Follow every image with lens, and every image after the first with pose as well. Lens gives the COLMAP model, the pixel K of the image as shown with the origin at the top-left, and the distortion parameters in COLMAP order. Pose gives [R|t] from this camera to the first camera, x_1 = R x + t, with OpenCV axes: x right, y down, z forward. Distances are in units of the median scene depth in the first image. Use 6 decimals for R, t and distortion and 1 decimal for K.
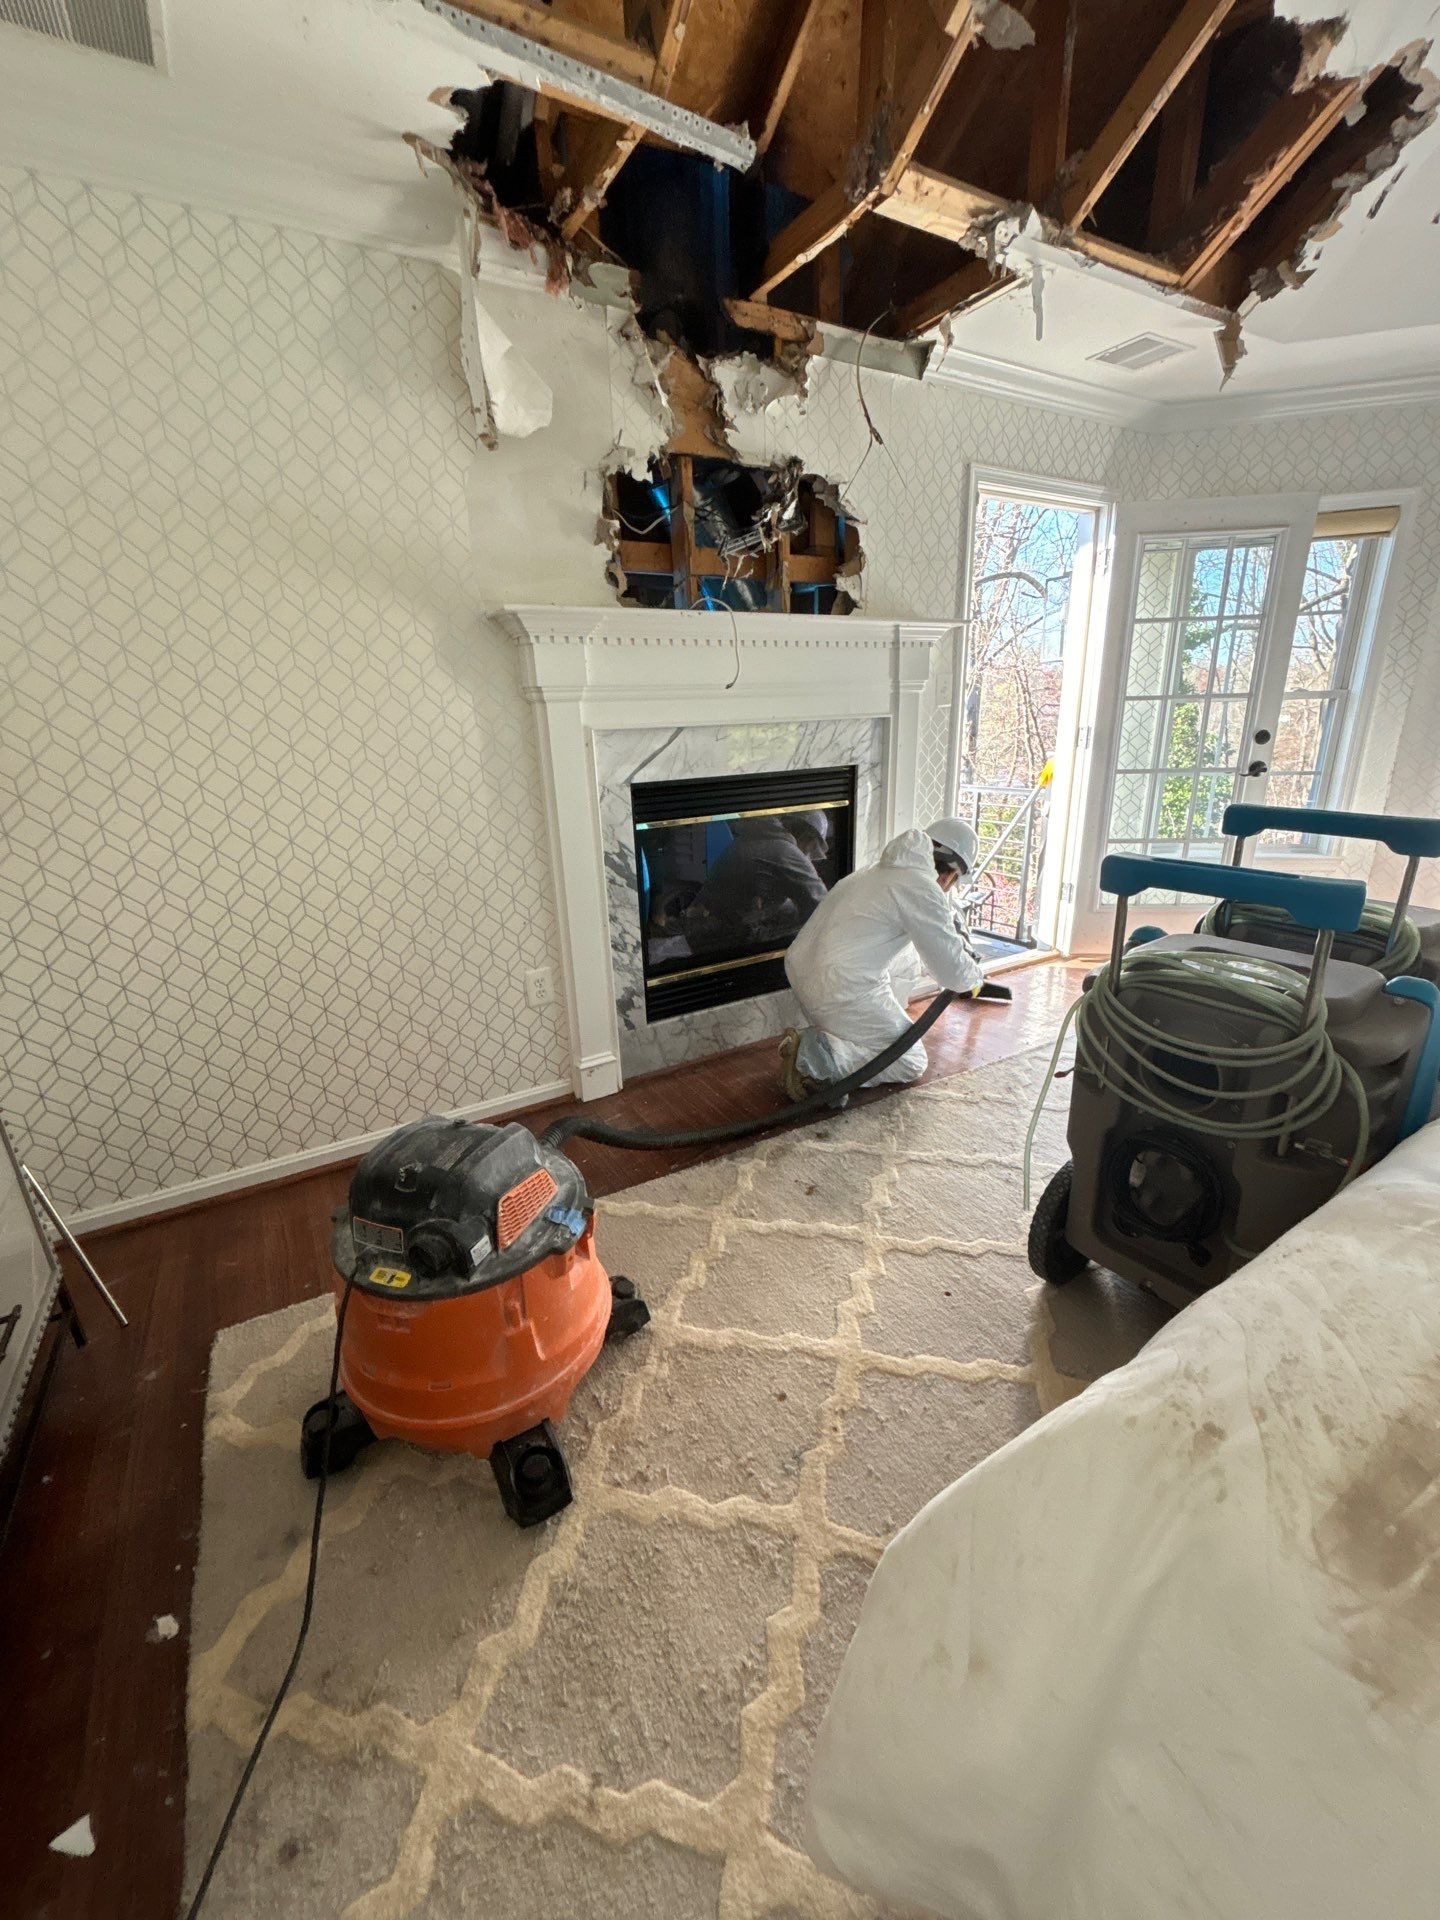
lens RADIAL K [[771.1, 0, 721.7], [0, 771.1, 962.5], [0, 0, 1]] dist [0.002389, 0.000515]
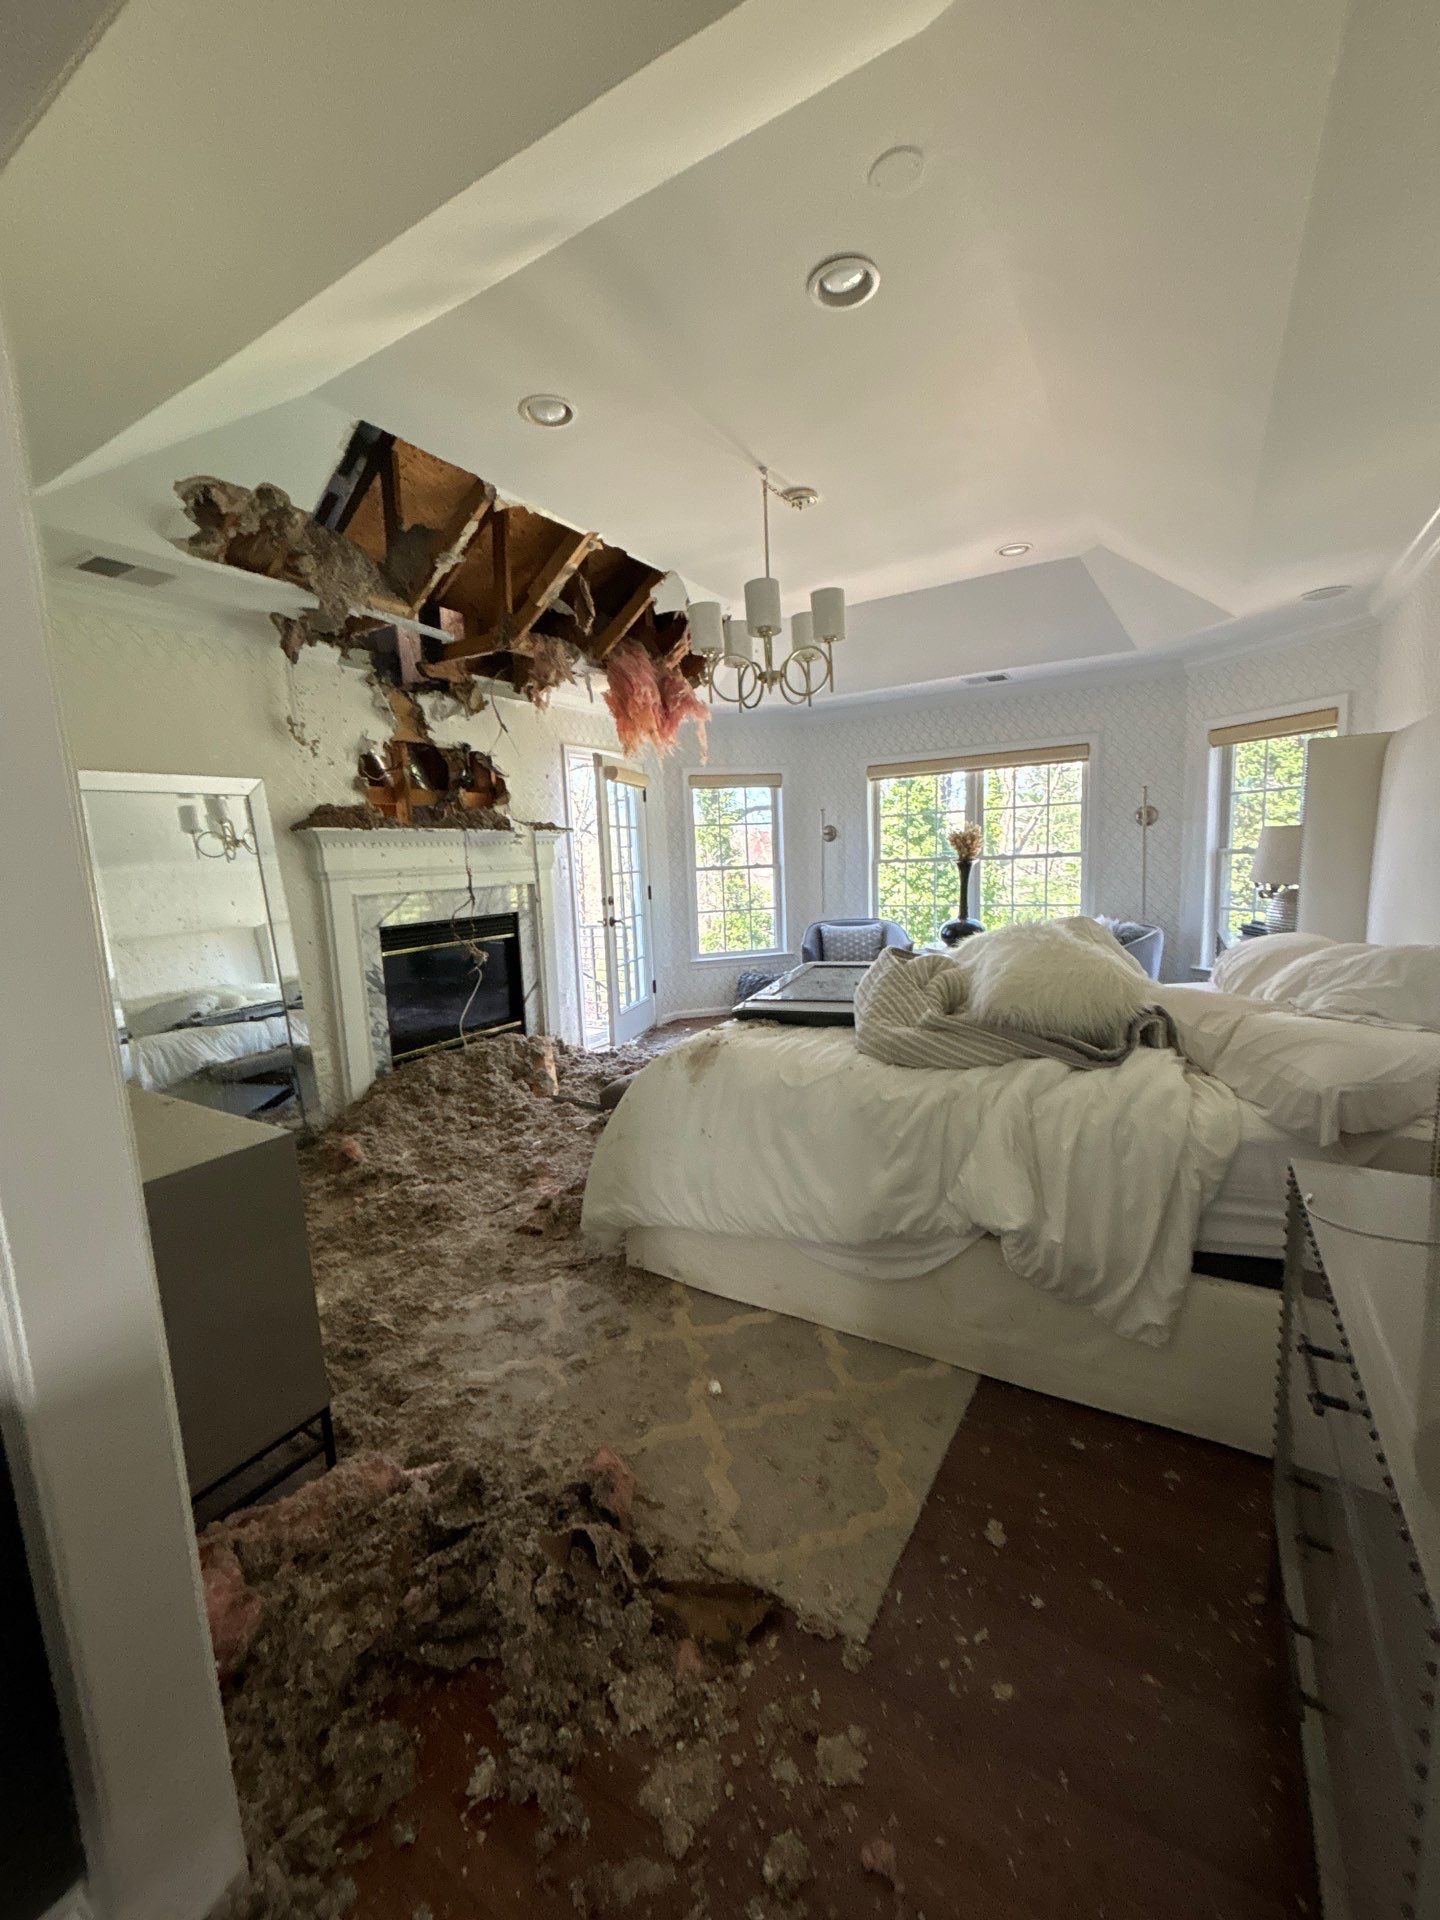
lens RADIAL K [[771.1, 0, 721.7], [0, 771.1, 962.5], [0, 0, 1]] dist [0.002389, 0.000515]
pose [[0.883733, -0.062576, 0.463788, -0.236013], [0.148733, 0.977194, -0.151559, 0.184193], [-0.443727, 0.202918, 0.872886, -0.686413]]
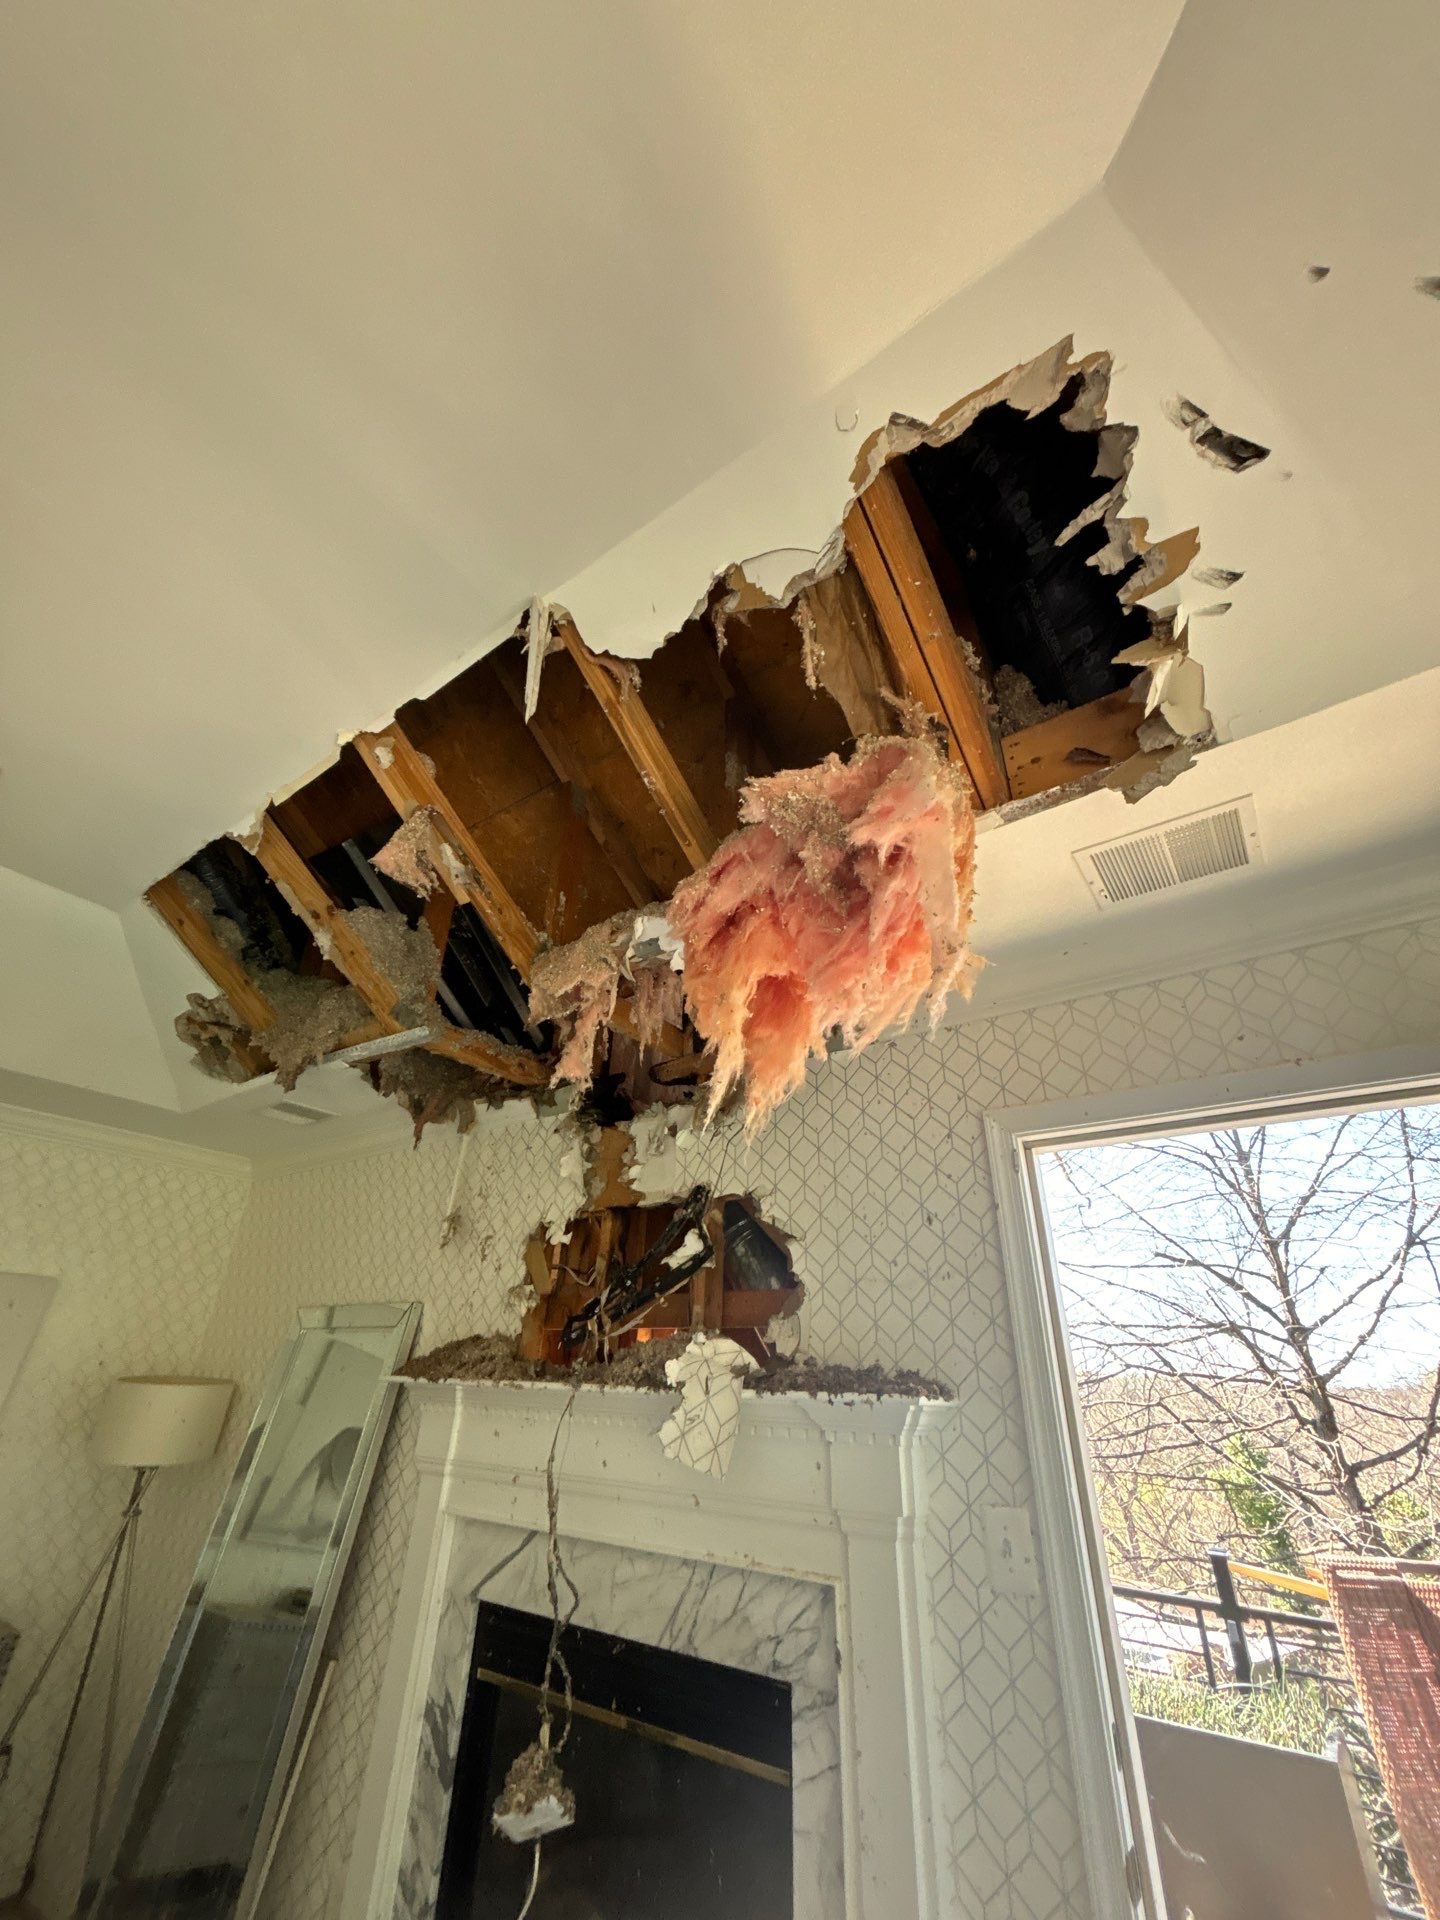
lens RADIAL K [[771.1, 0, 721.7], [0, 771.1, 962.5], [0, 0, 1]] dist [0.002389, 0.000515]
pose [[0.407671, -0.395303, -0.823128, 0.901677], [-0.321998, 0.781297, -0.534690, -0.400686], [0.854472, 0.483023, 0.191226, 0.744157]]
